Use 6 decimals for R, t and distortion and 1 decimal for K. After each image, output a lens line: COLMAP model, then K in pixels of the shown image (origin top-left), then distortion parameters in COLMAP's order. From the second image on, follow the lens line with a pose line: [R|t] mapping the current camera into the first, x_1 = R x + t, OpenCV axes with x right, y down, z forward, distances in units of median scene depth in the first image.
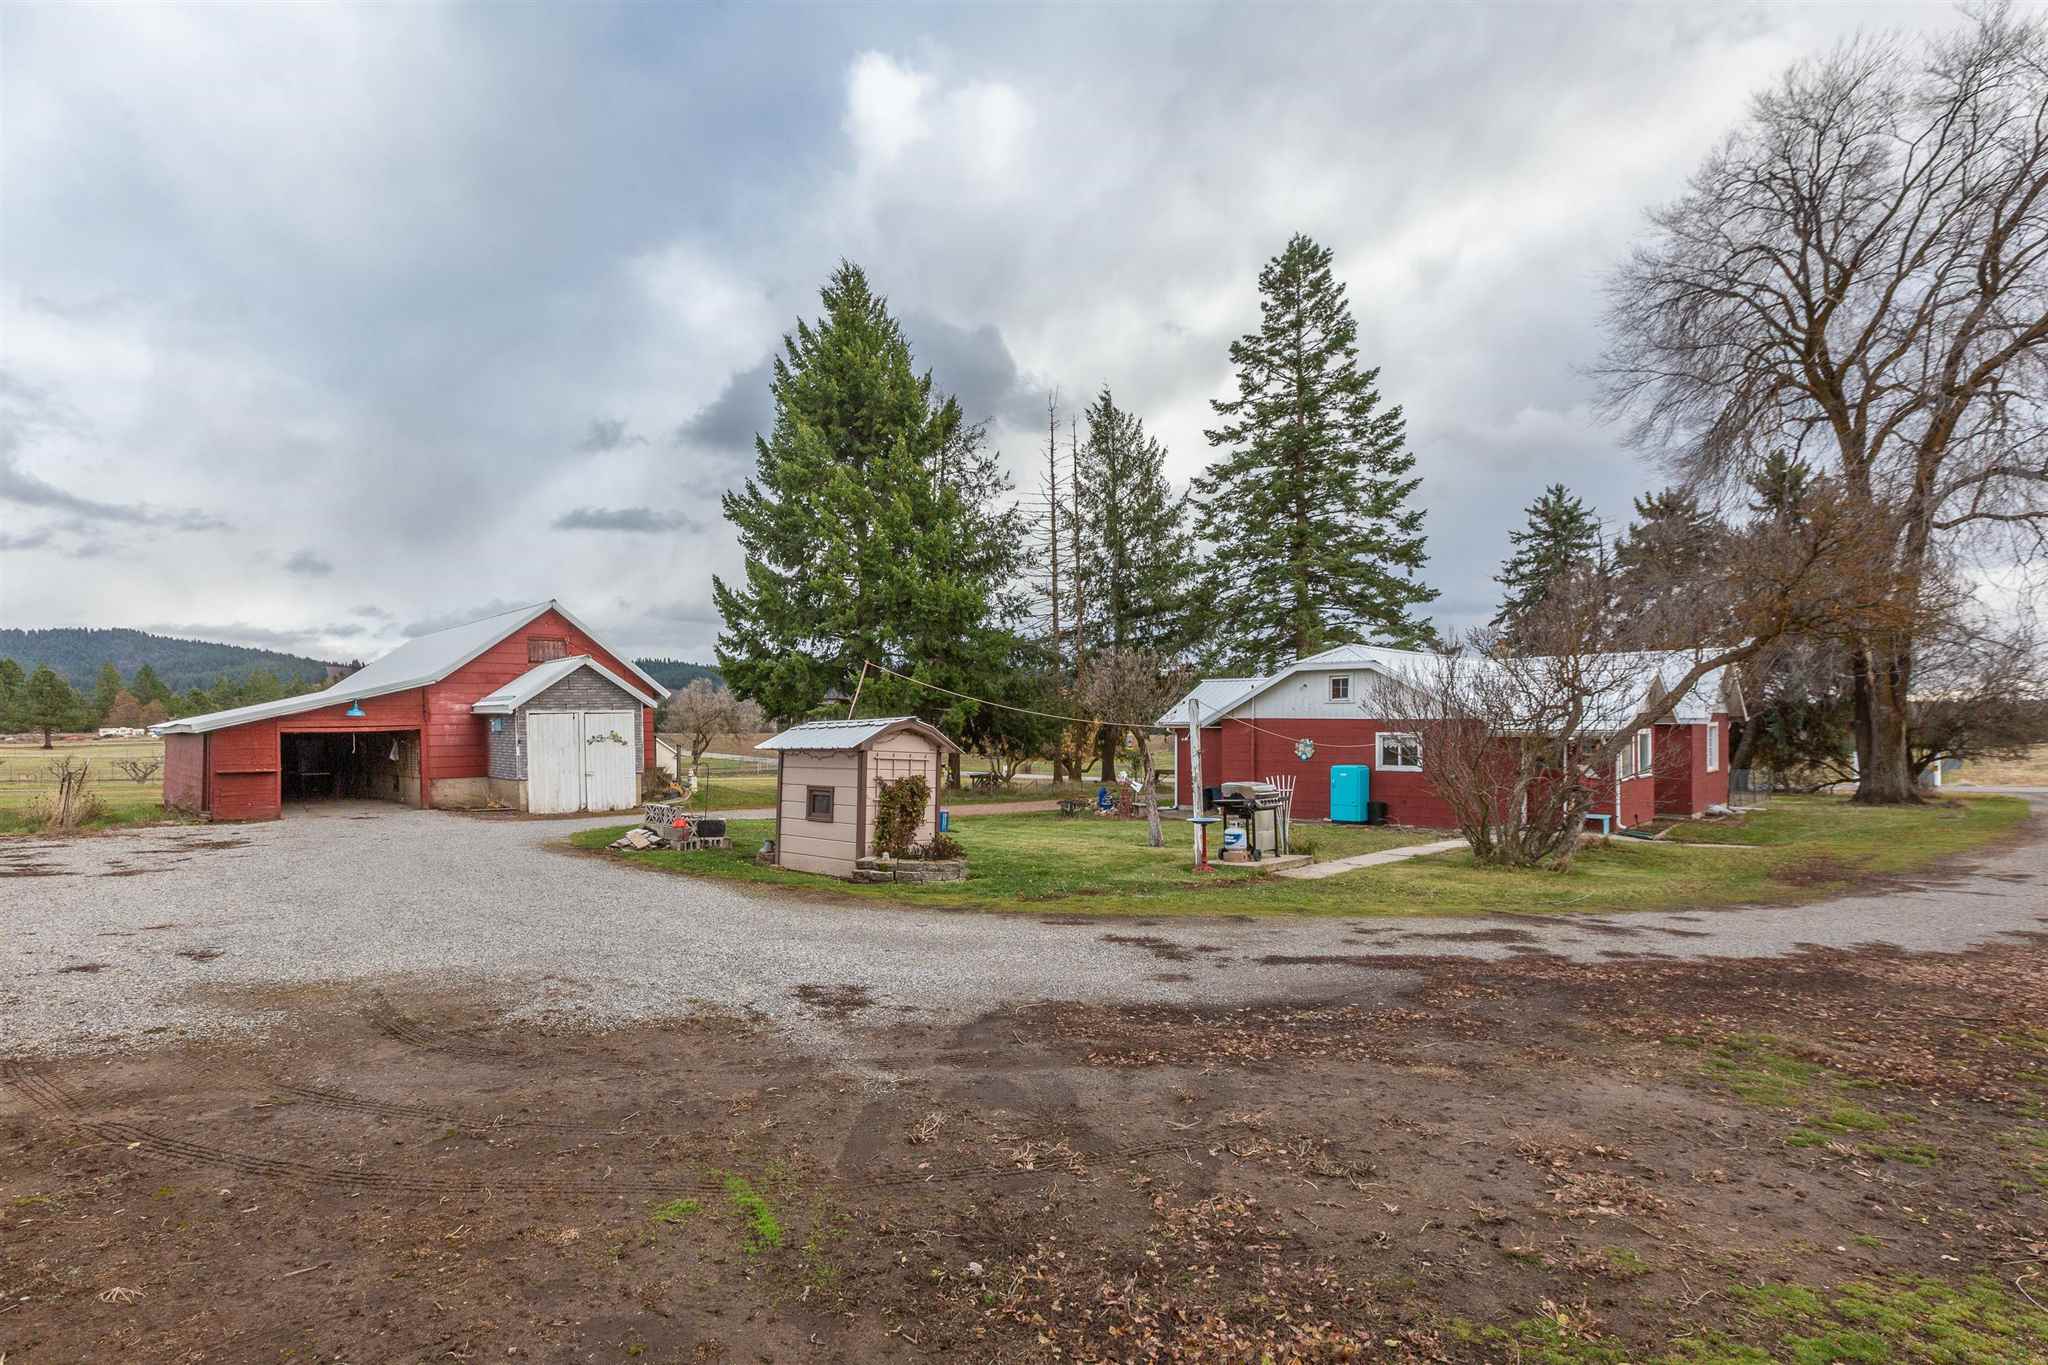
lens RADIAL K [[935.5, 0, 987.6], [0, 935.5, 750.9], [0, 0, 1]] dist [-0.009428, -0.000592]
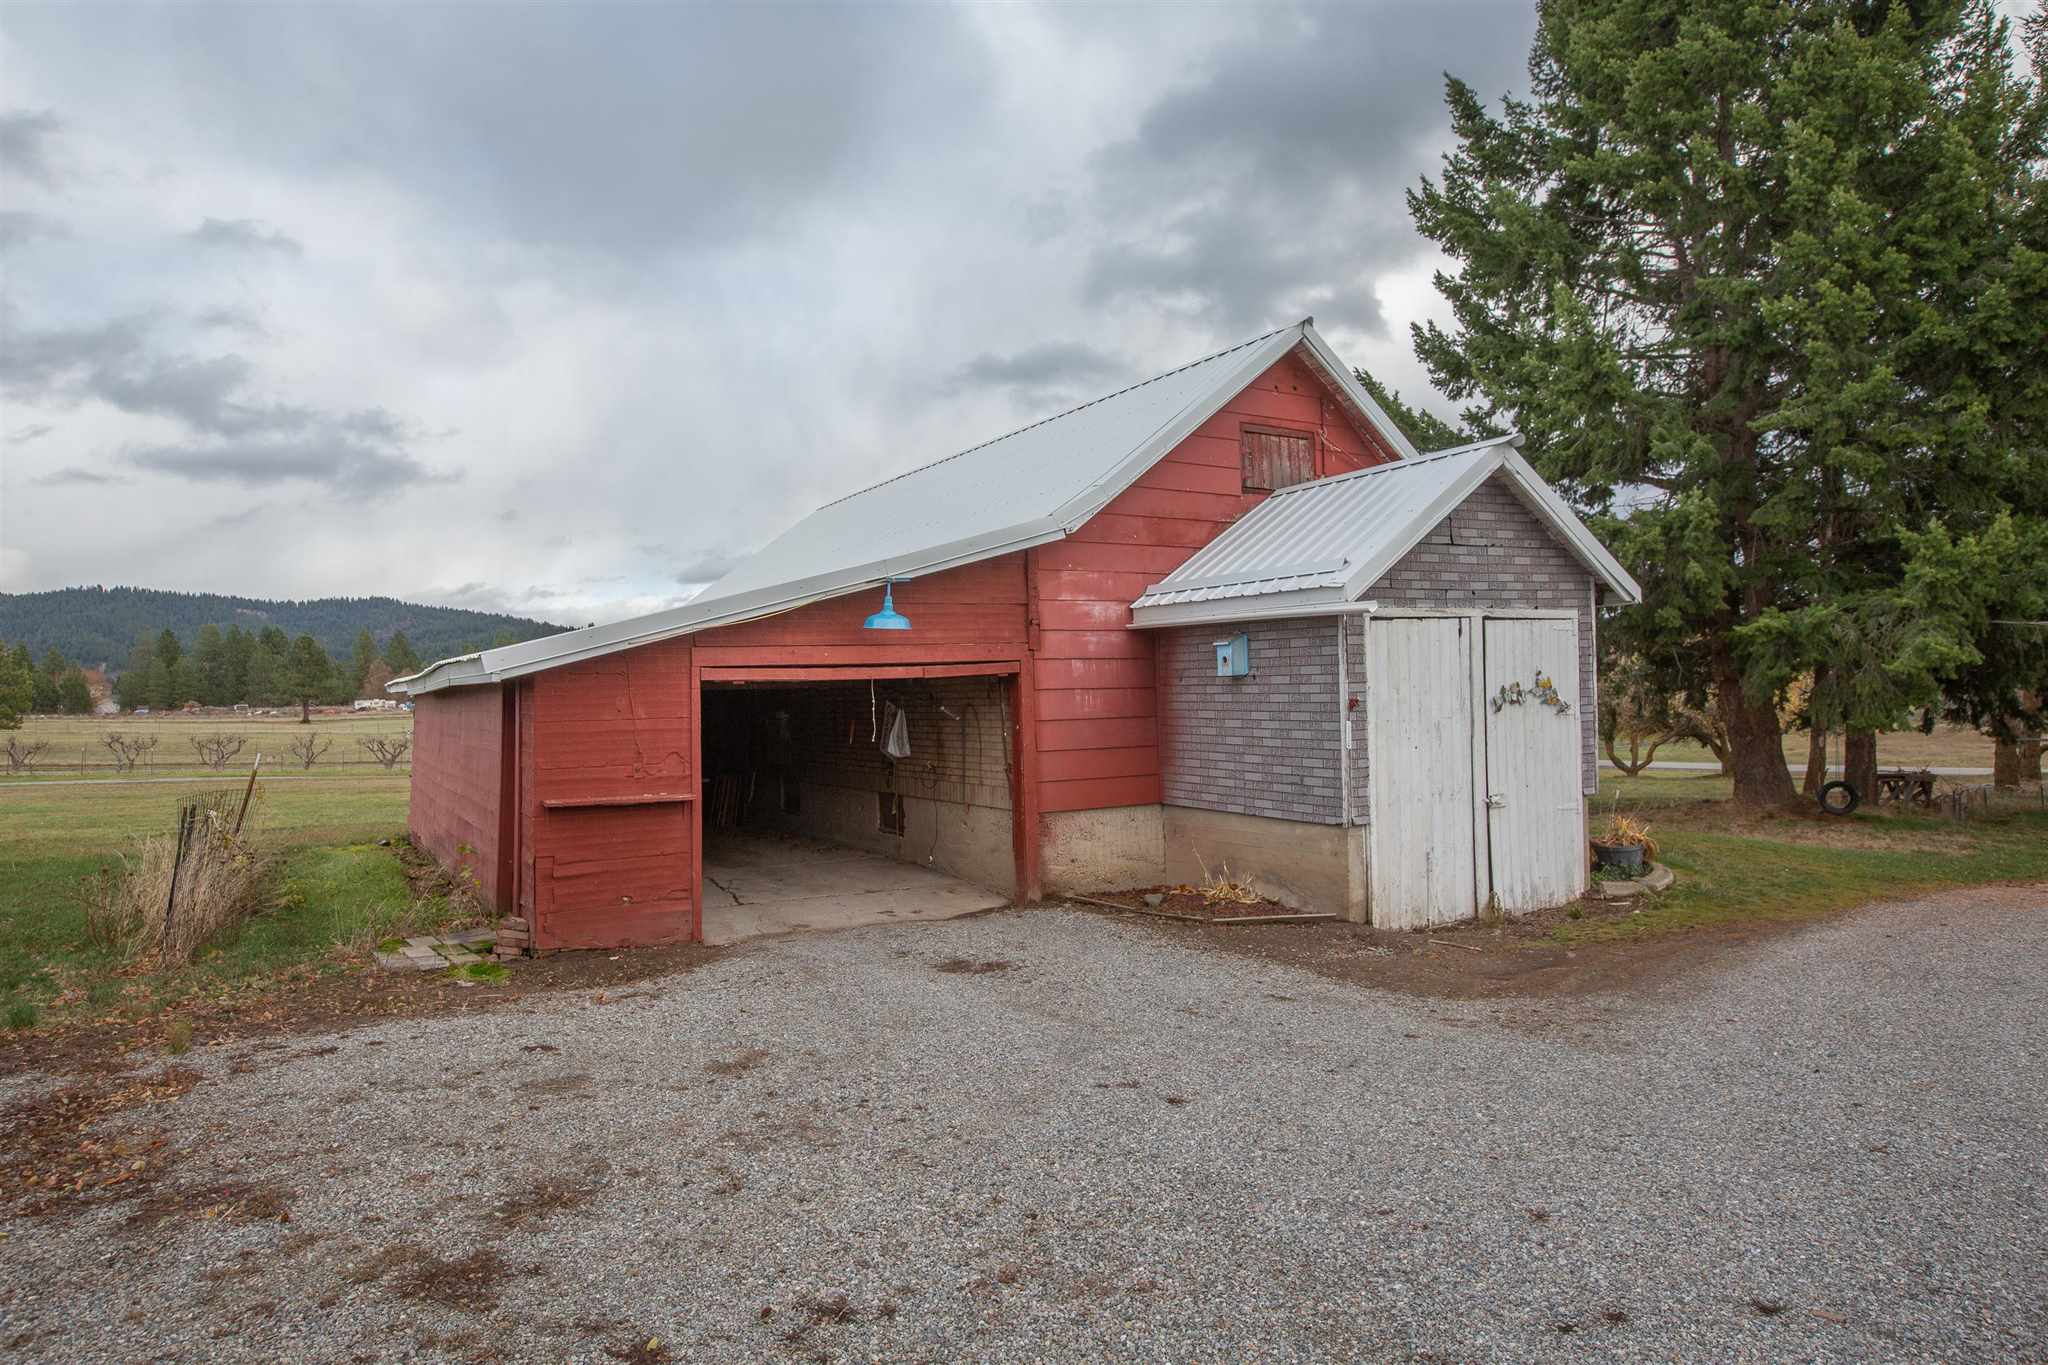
lens RADIAL K [[1236.1, 0, 1024.0], [0, 1236.1, 682.5], [0, 0, 1]] dist [-0.035767, 0.001312]
pose [[0.965404, -0.012307, -0.260466, -0.476156], [0.003897, 0.999455, -0.032782, -0.003947], [0.260728, 0.030632, 0.964926, 0.539514]]
